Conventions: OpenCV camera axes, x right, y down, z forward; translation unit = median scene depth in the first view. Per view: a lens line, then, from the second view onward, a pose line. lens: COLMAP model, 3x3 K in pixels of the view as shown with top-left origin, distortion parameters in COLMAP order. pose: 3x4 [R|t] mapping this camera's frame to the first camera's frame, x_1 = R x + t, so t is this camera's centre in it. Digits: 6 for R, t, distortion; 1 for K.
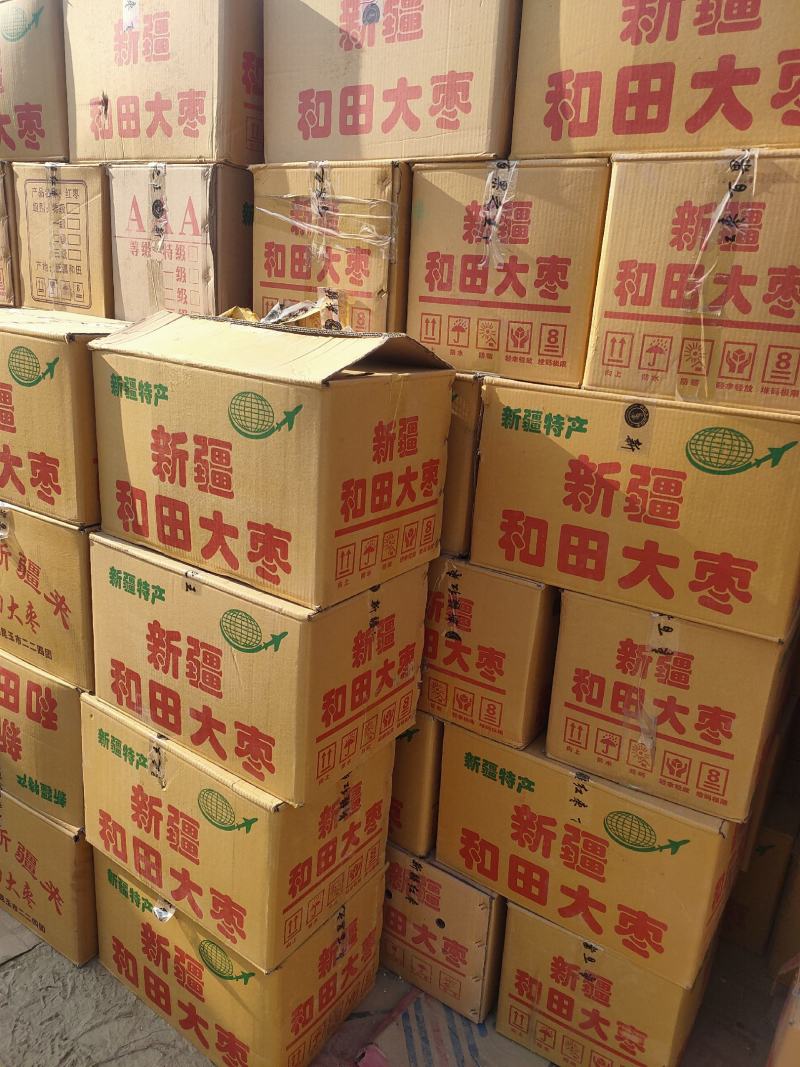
lens RADIAL K [[782.1, 0, 404.8], [0, 782.1, 536.3], [0, 0, 1]] dist [0.067649, -0.089663]
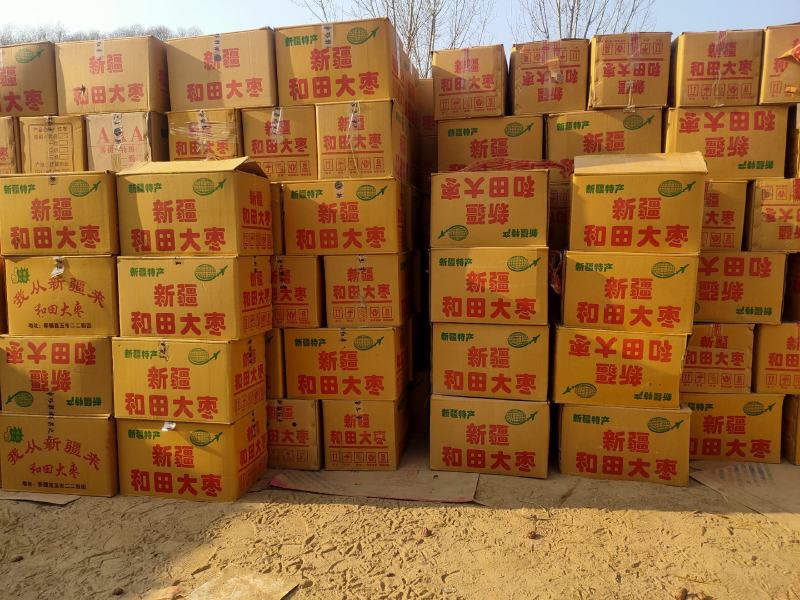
lens RADIAL K [[586.4, 0, 400.9], [0, 586.4, 316.1], [0, 0, 1]] dist [0.067649, -0.089663]
pose [[0.909559, -0.119870, 0.397912, -0.373853], [0.197458, 0.967166, -0.159999, 0.625788], [-0.365668, 0.224099, 0.903364, -0.843569]]
